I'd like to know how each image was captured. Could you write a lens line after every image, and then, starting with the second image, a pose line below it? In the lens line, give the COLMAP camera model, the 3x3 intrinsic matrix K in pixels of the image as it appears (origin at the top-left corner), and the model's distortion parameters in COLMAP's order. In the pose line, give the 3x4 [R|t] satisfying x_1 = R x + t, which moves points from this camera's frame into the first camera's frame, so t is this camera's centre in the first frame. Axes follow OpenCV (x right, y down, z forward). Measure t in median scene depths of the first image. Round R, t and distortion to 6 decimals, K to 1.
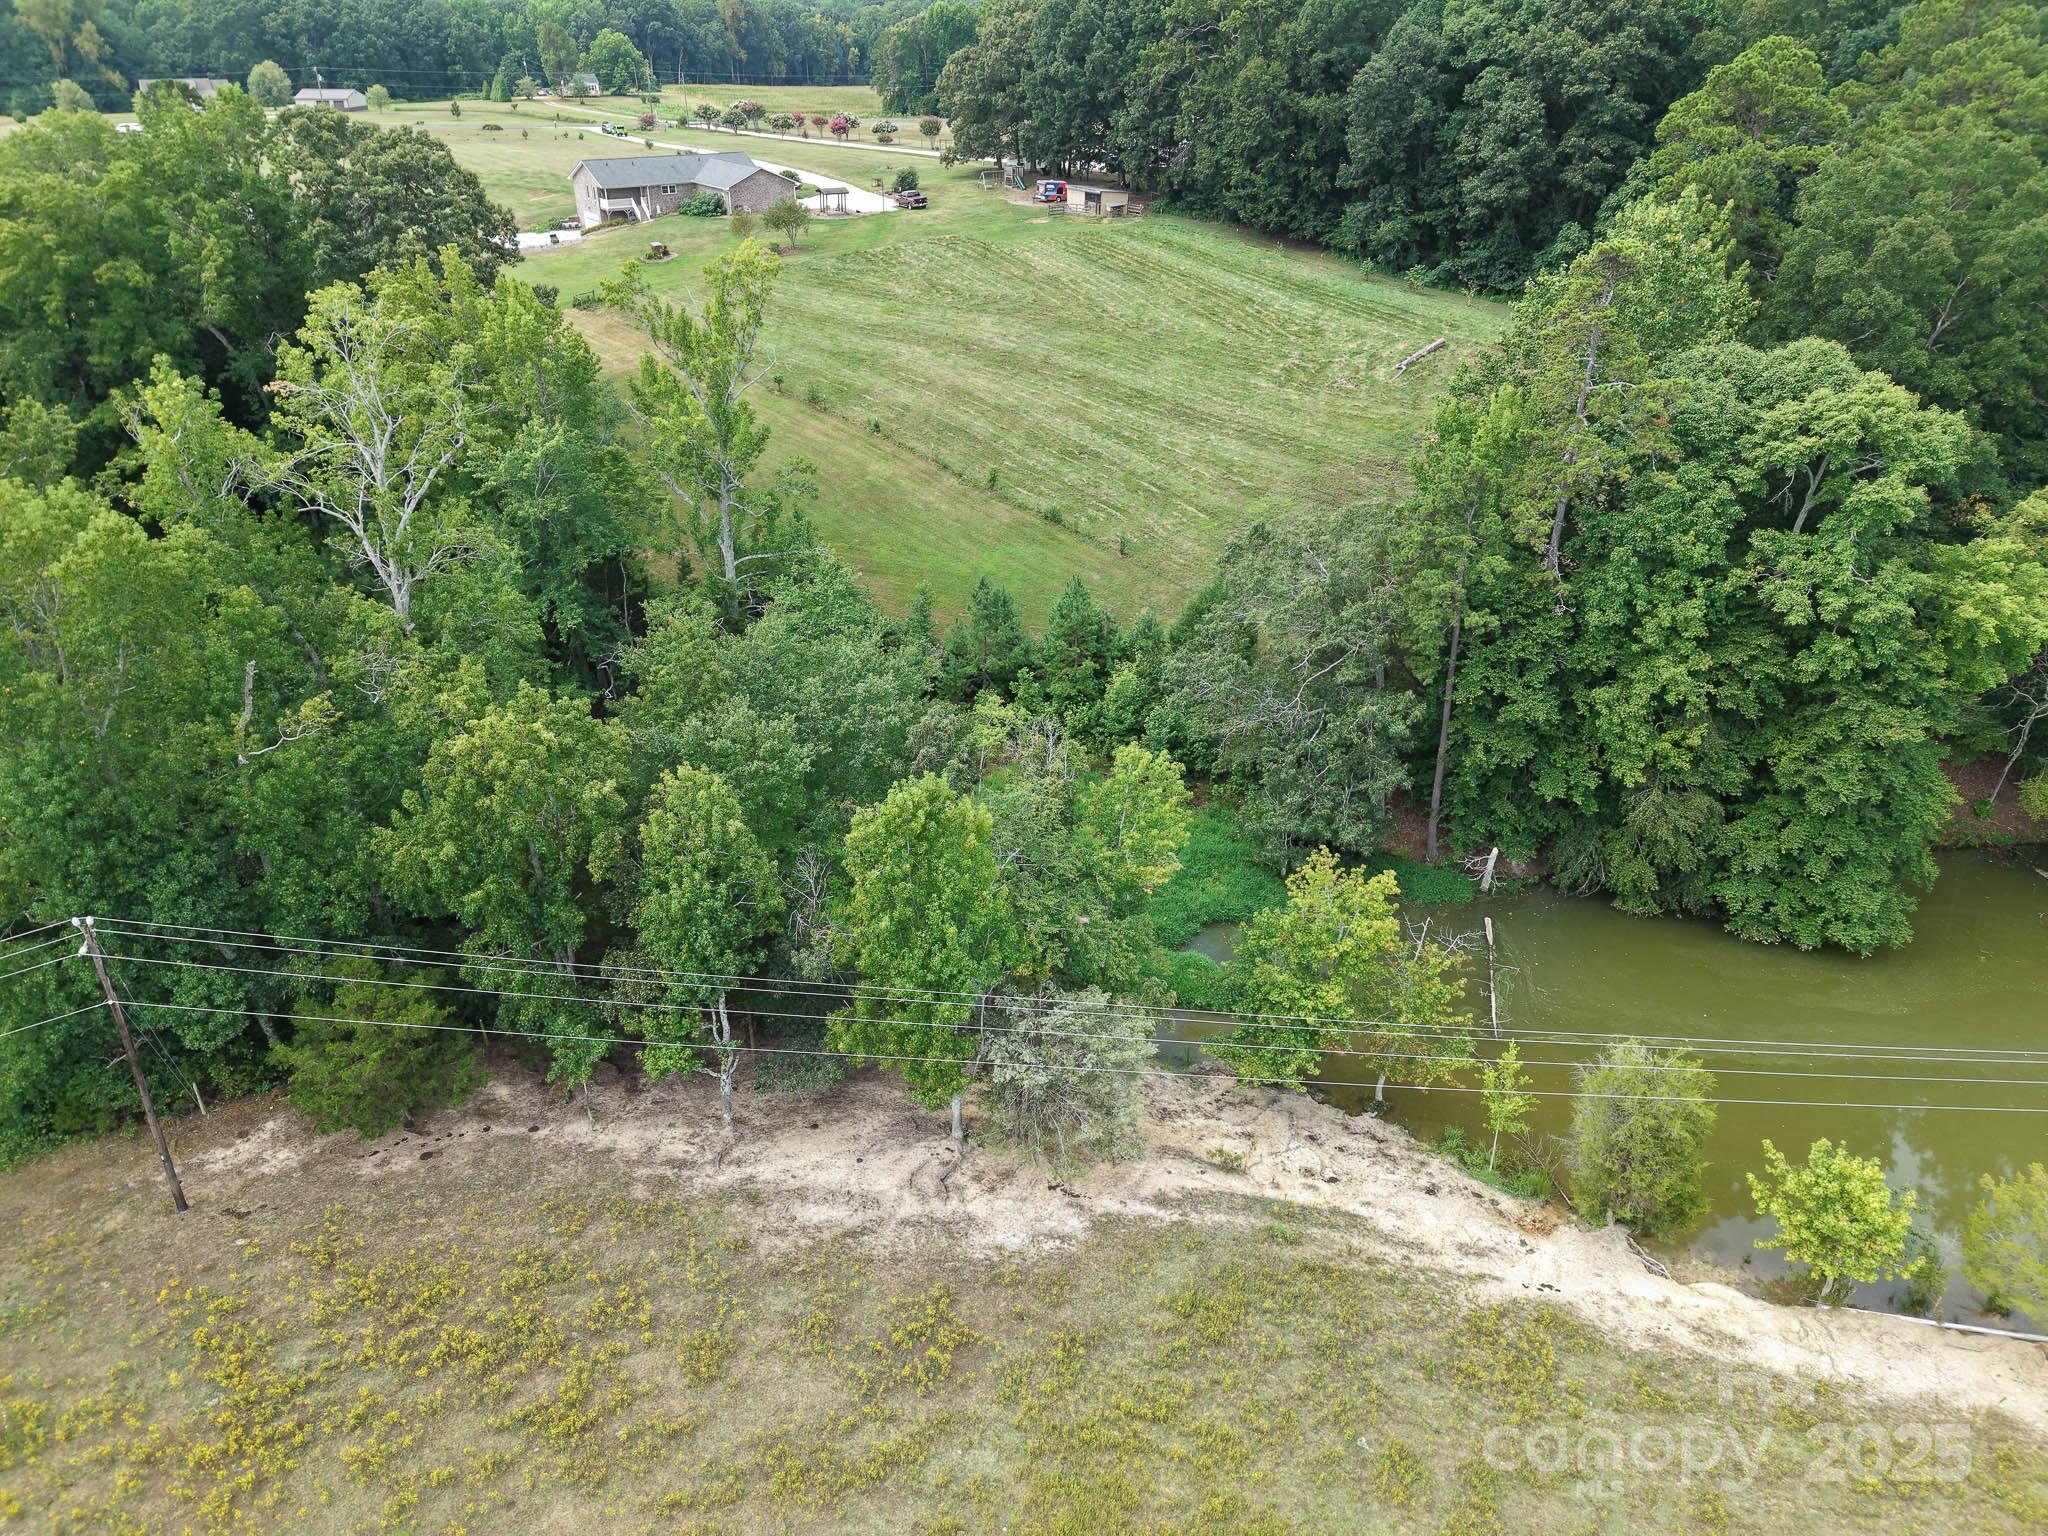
lens RADIAL K [[1392.9, 0, 1034.1], [0, 1392.9, 763.8], [0, 0, 1]] dist [0.010964, -0.000145]
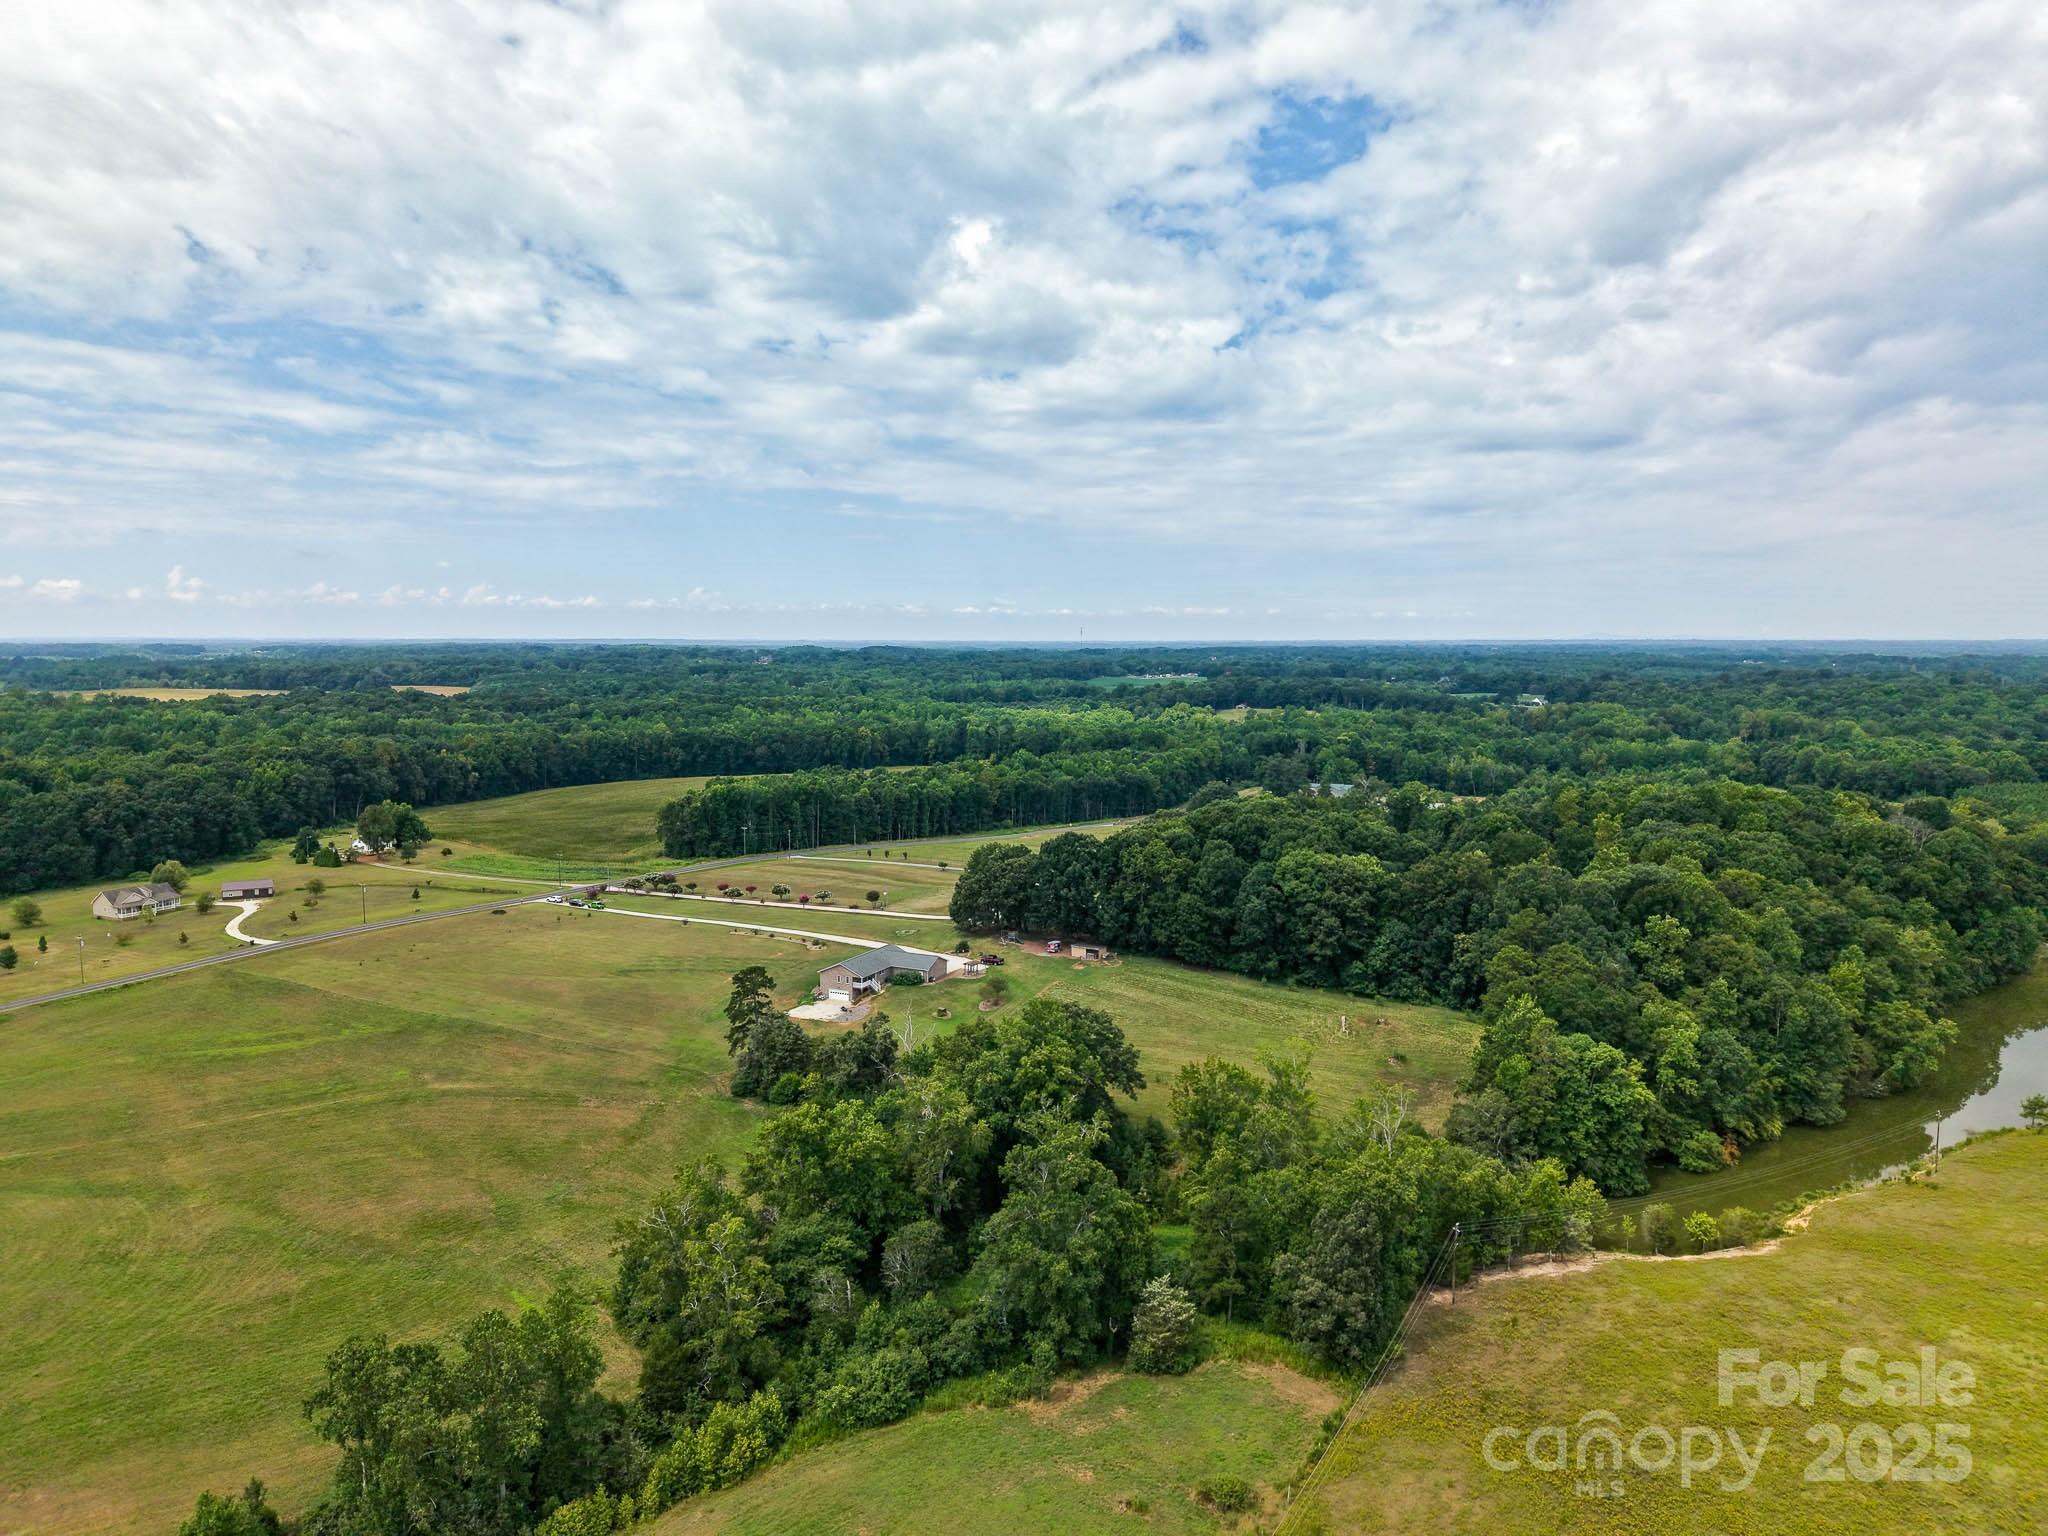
lens RADIAL K [[1395.5, 0, 1024.0], [0, 1395.5, 768.0], [0, 0, 1]] dist [0.070803, -0.083807]
pose [[0.874636, -0.046457, 0.482549, -1.003240], [0.228170, 0.917700, -0.325216, -0.020122], [-0.427727, 0.394549, 0.813253, -0.691148]]
